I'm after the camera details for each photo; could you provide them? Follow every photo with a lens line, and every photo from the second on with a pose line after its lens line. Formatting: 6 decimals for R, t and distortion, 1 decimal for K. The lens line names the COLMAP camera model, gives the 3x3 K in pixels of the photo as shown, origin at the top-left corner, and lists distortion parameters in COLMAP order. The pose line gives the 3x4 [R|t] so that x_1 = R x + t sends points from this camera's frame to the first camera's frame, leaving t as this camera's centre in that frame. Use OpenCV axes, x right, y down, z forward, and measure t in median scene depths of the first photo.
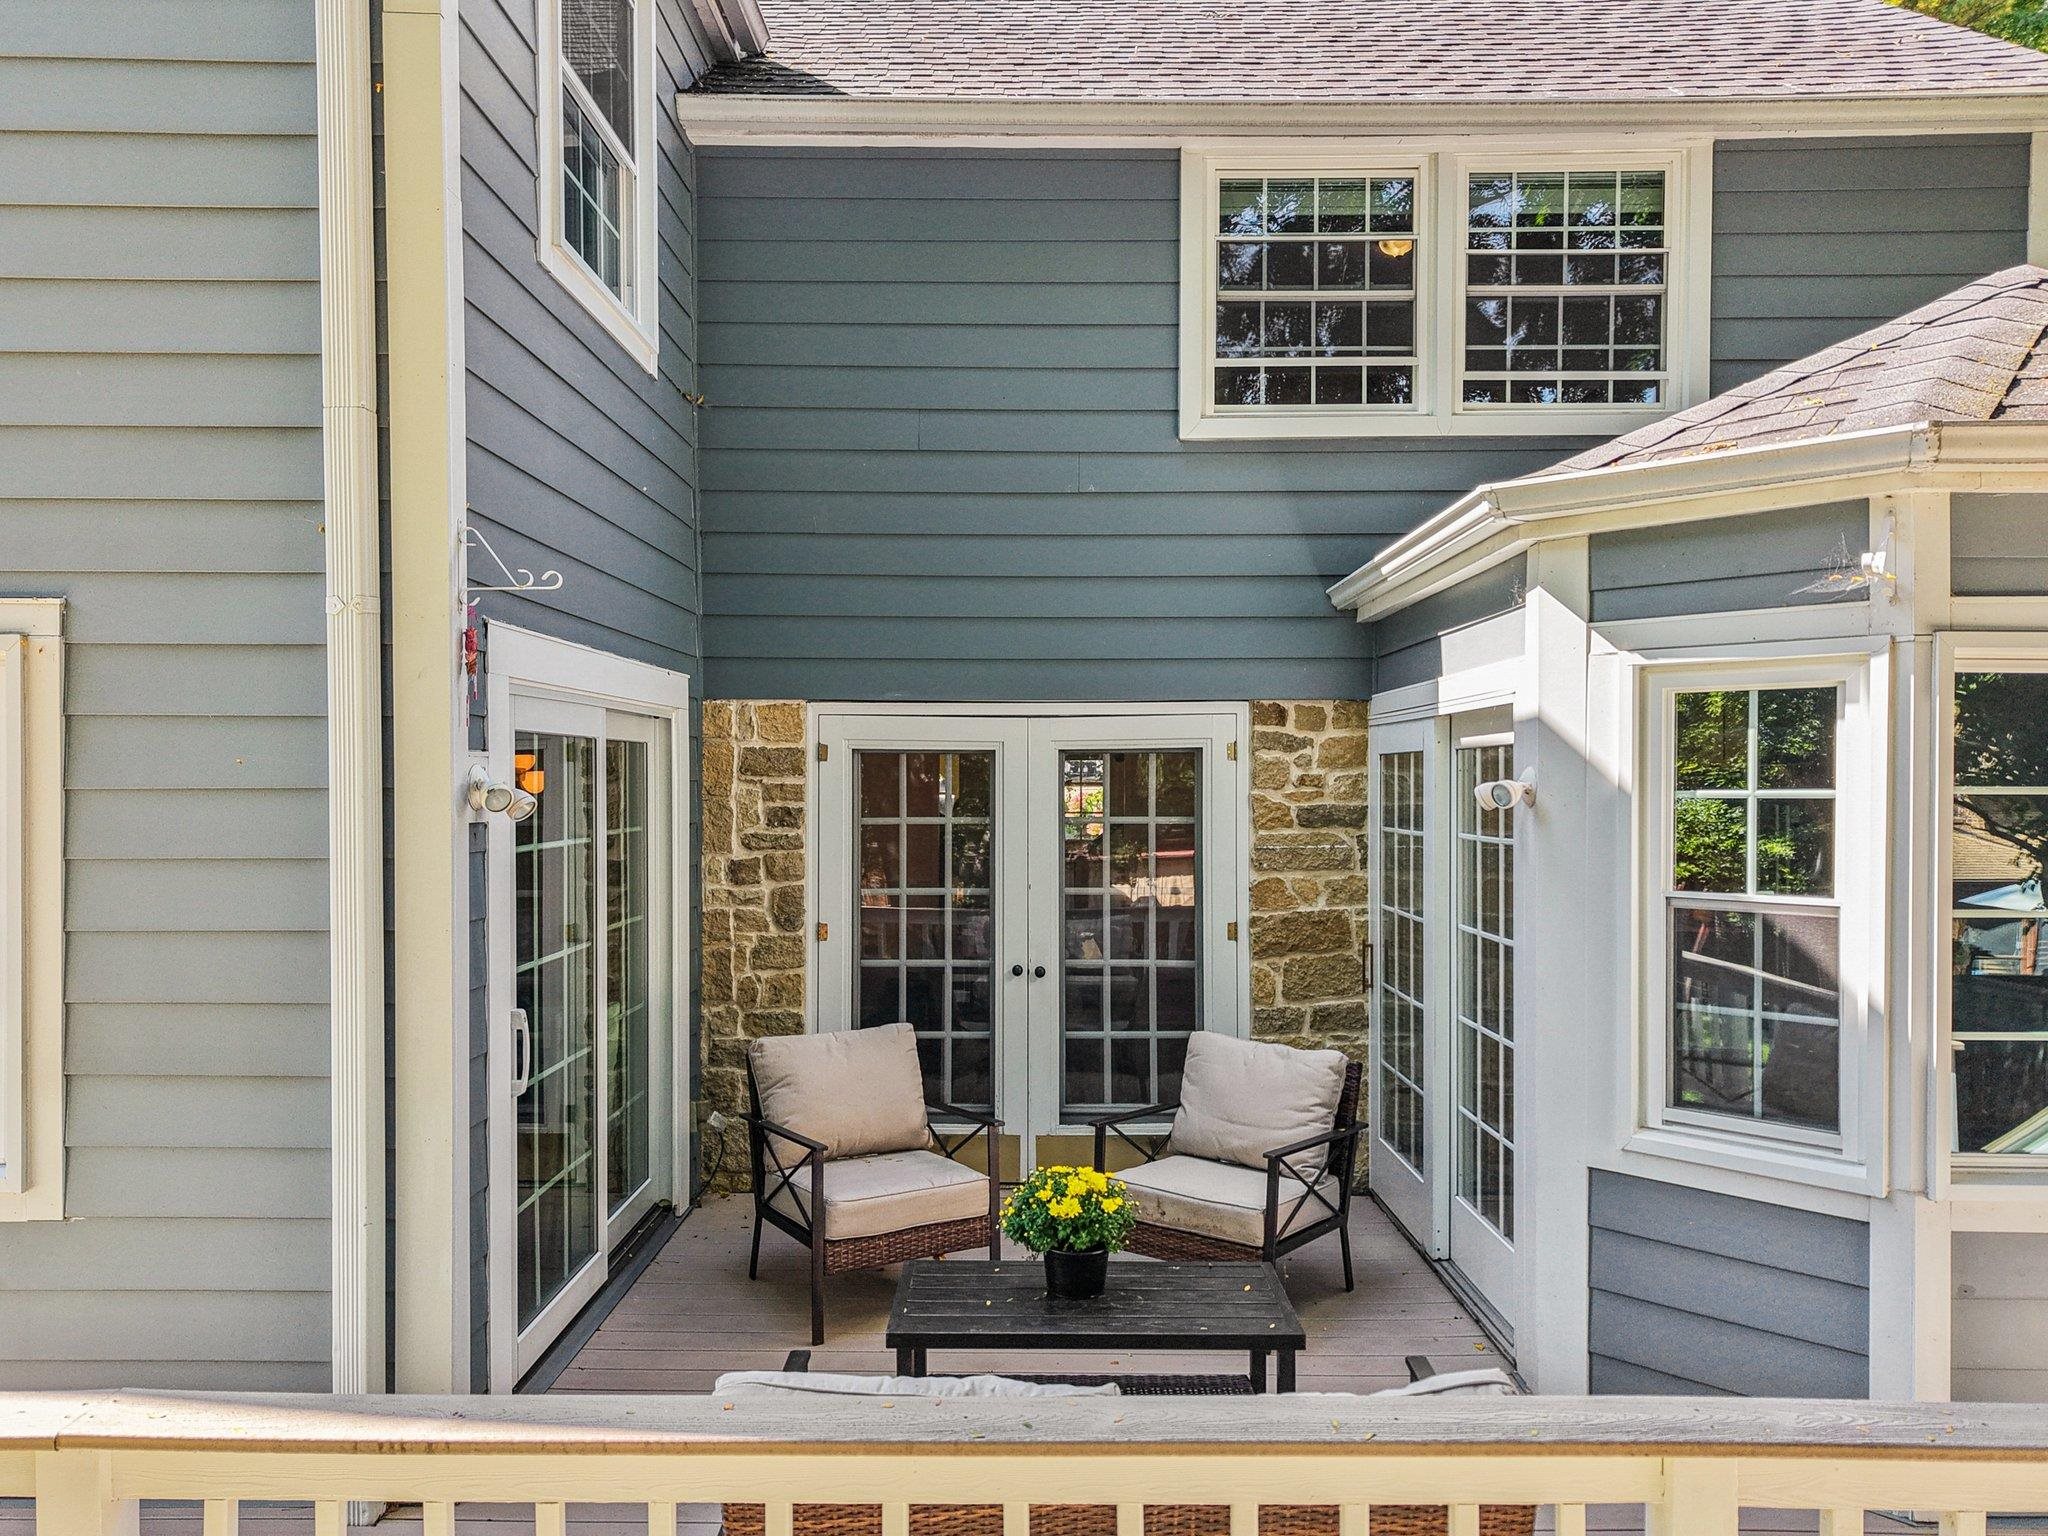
lens RADIAL K [[1416.8, 0, 1010.4], [0, 1416.8, 806.8], [0, 0, 1]] dist [0.015168, 0.001173]
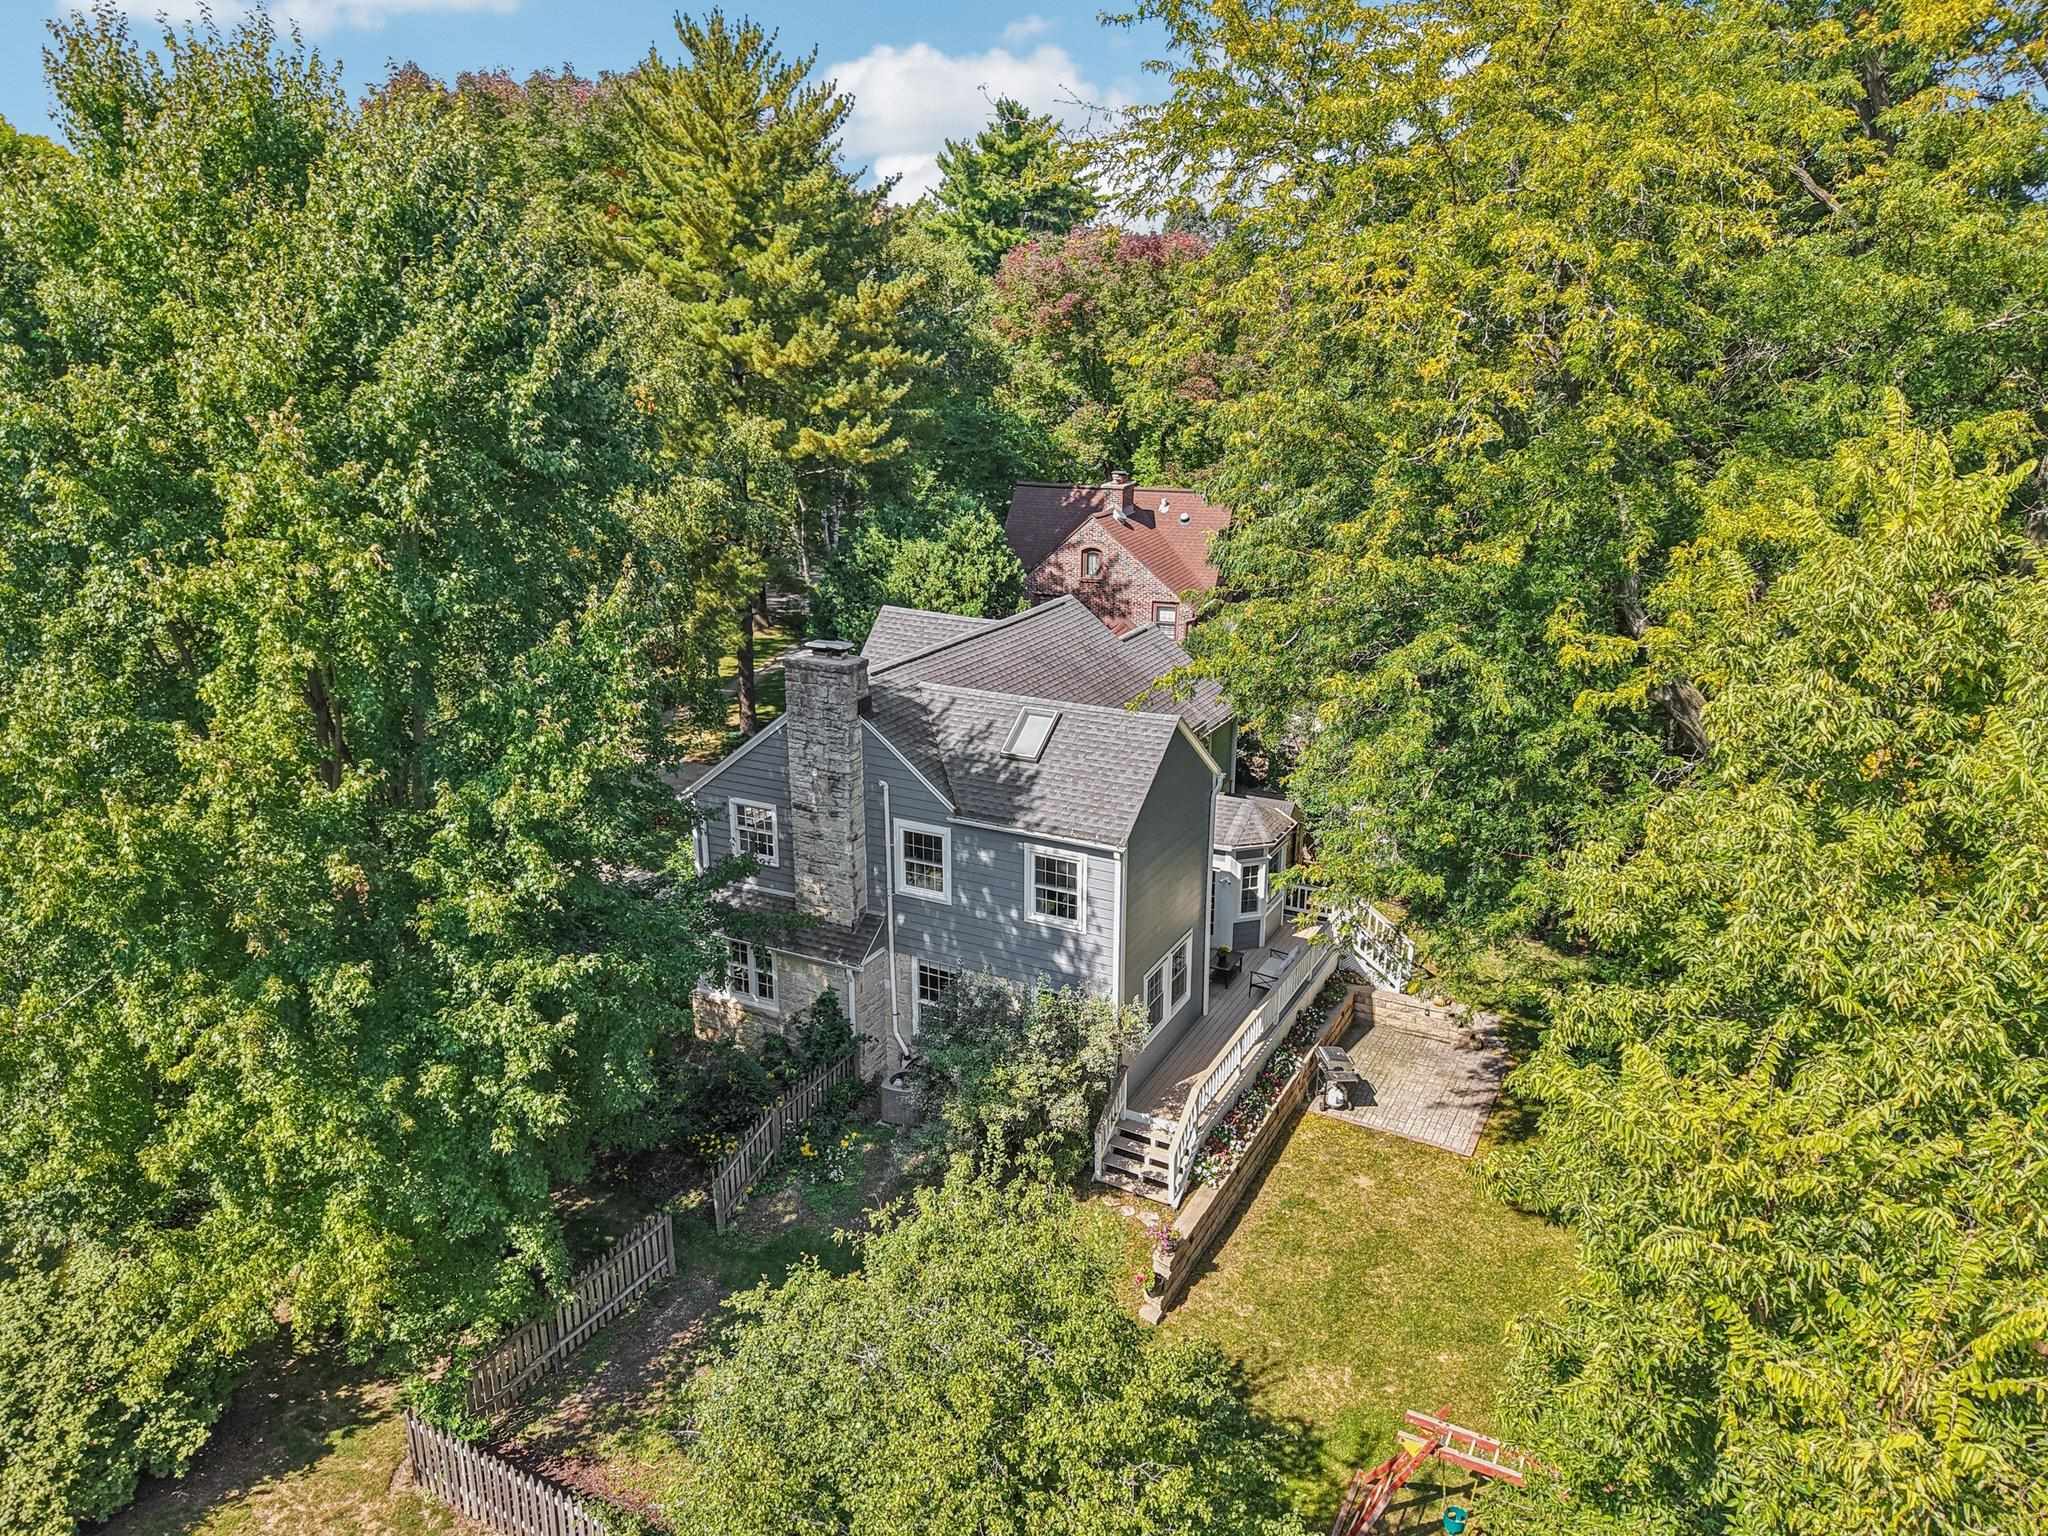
lens RADIAL K [[1416.8, 0, 1010.4], [0, 1416.8, 806.8], [0, 0, 1]] dist [0.015168, 0.001173]
pose [[0.466188, -0.289559, 0.835957, -4.598245], [0.020234, 0.948162, 0.317142, -2.018248], [-0.884454, -0.130933, 0.447880, -0.955744]]
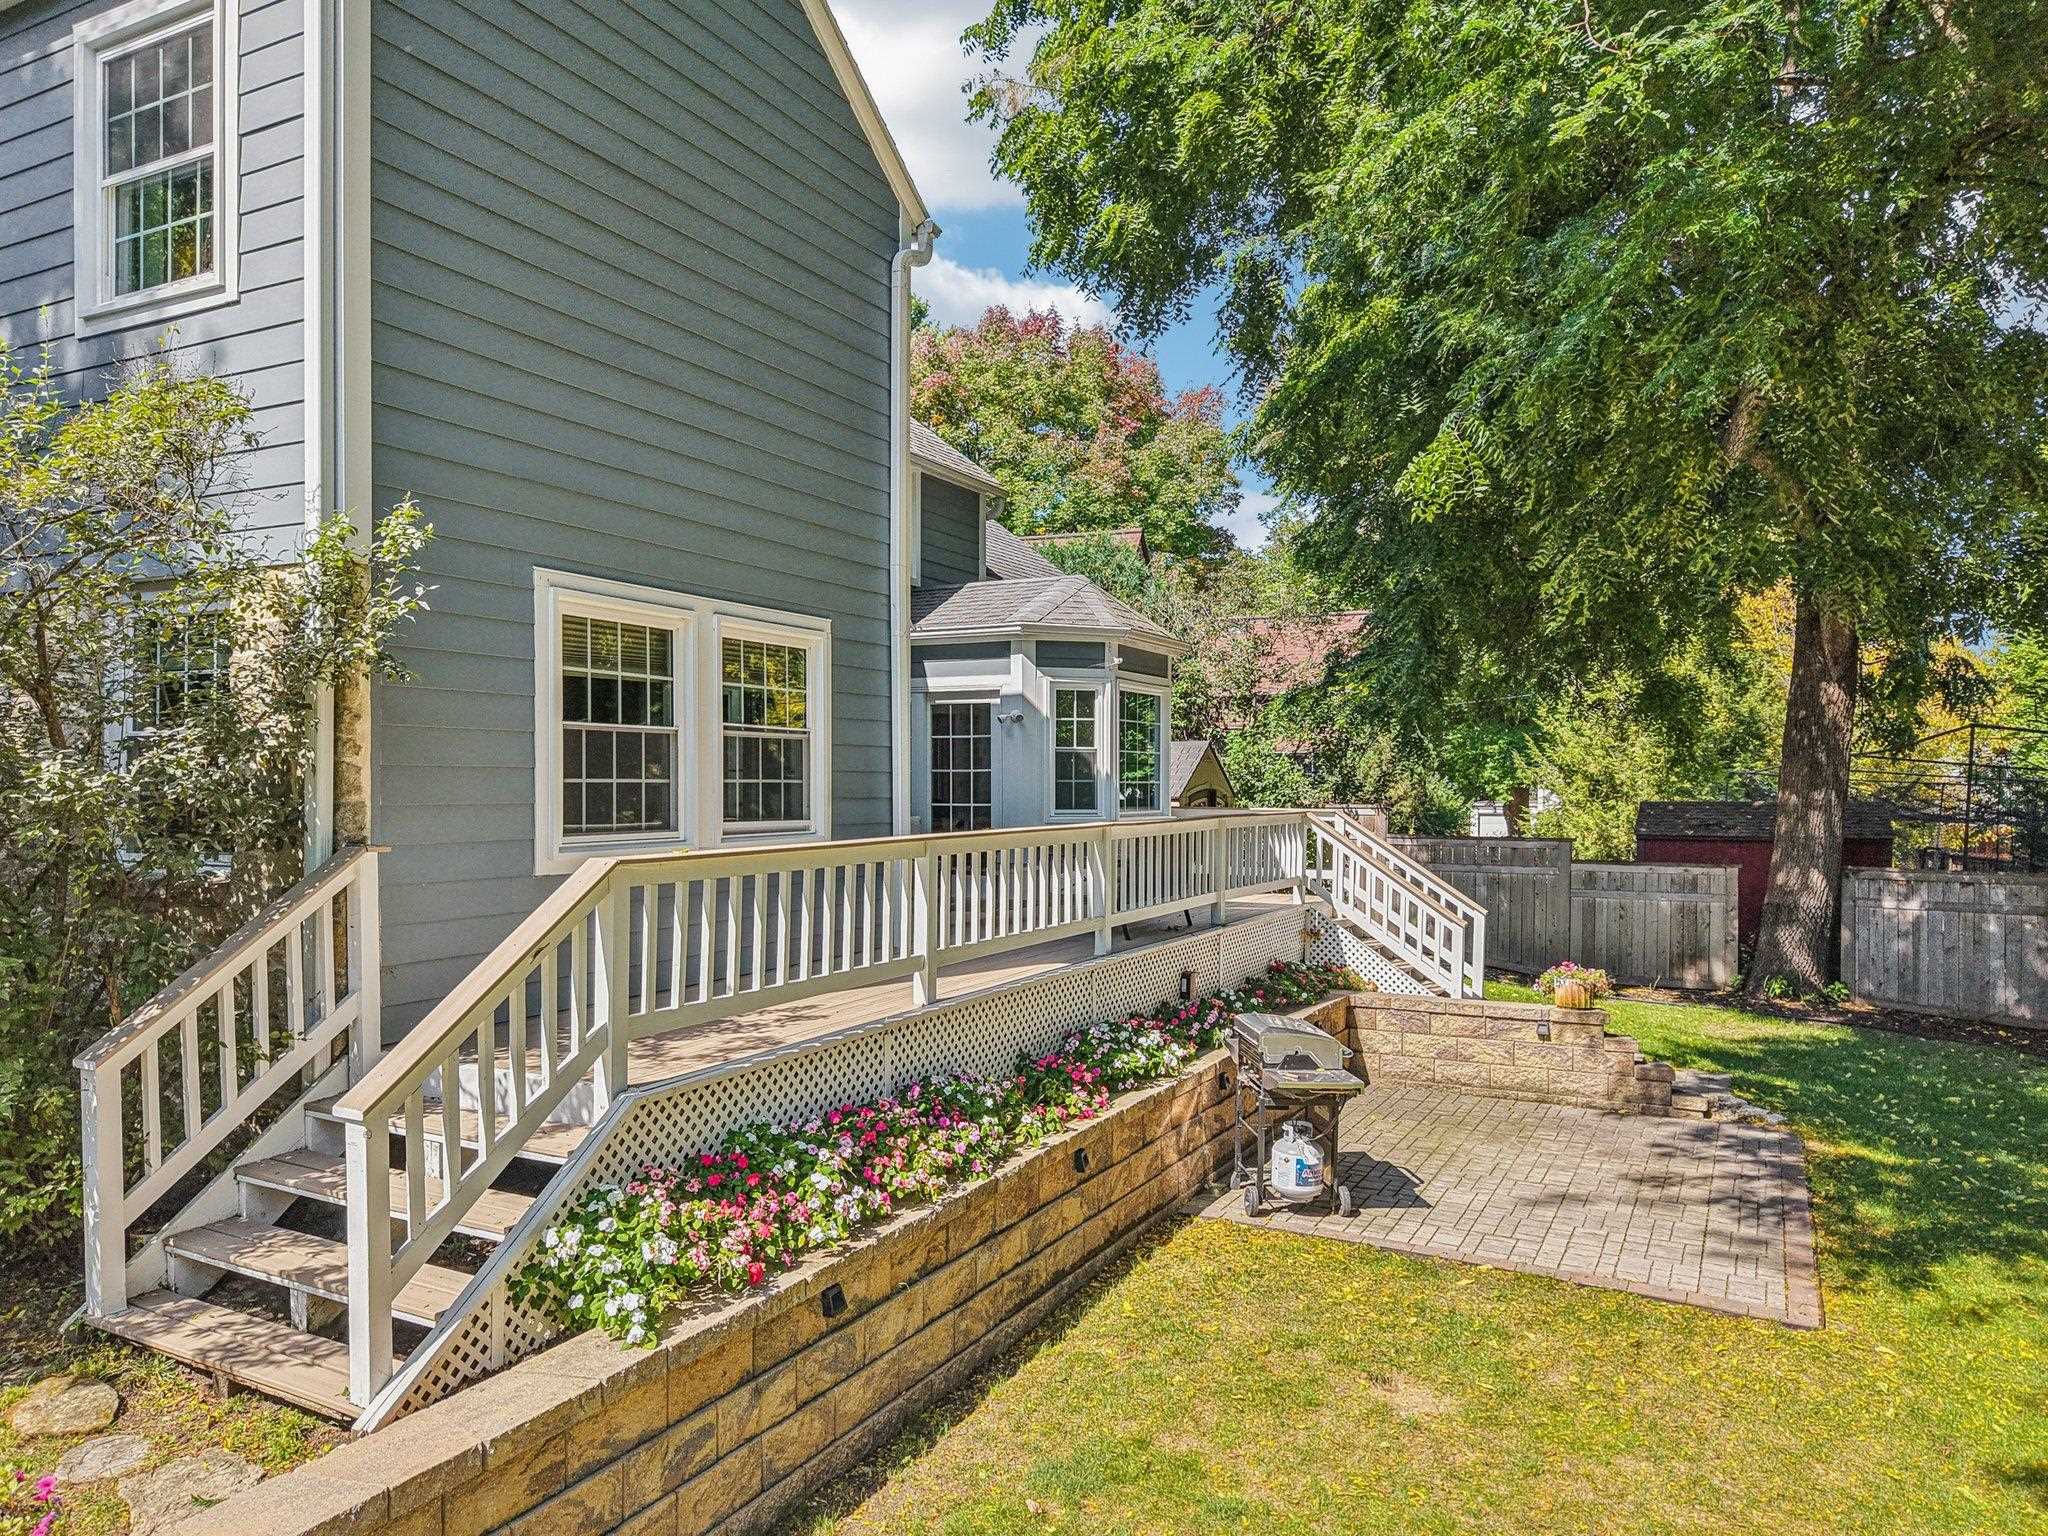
lens RADIAL K [[1395.7, 0, 1062.5], [0, 1395.7, 786.9], [0, 0, 1]] dist [0.001638, -0.003886]
pose [[0.430826, -0.005964, 0.902415, -1.696703], [0.016910, 0.999856, -0.001466, 0.106504], [-0.902276, 0.015891, 0.430865, -0.303255]]
